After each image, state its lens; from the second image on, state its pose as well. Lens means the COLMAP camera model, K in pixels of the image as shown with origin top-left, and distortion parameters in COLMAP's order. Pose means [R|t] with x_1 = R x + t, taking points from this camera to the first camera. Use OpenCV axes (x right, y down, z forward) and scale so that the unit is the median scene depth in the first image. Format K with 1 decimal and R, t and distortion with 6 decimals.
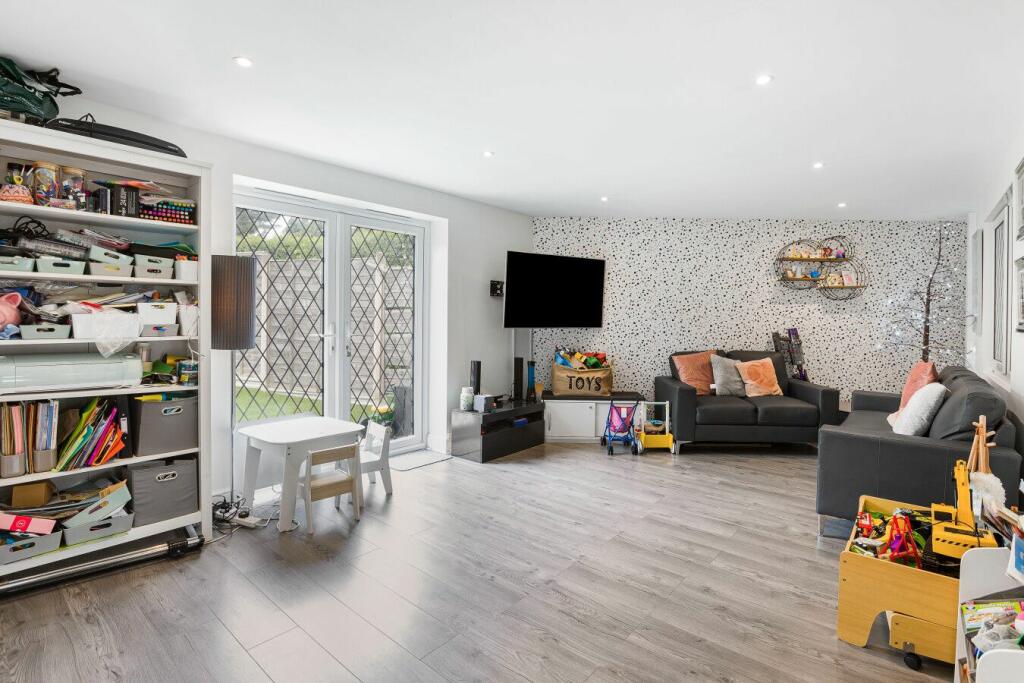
lens RADIAL K [[532.4, 0, 511.9], [0, 532.4, 329.2], [0, 0, 1]] dist [-0.057249, 0.000517]
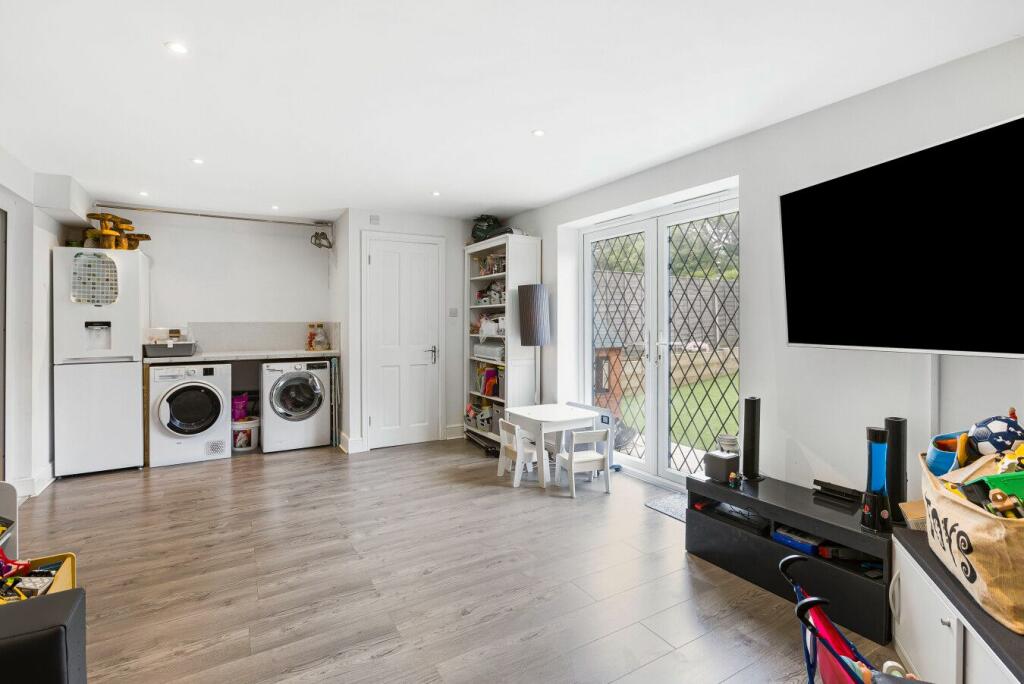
lens RADIAL K [[495.0, 0, 511.1], [0, 495.0, 324.7], [0, 0, 1]] dist [-0.001070, 0.000262]
pose [[-0.370938, -0.000417, -0.928657, 0.925086], [-0.018096, 0.999813, 0.006779, -0.037252], [0.928481, 0.019320, -0.370877, 1.621716]]
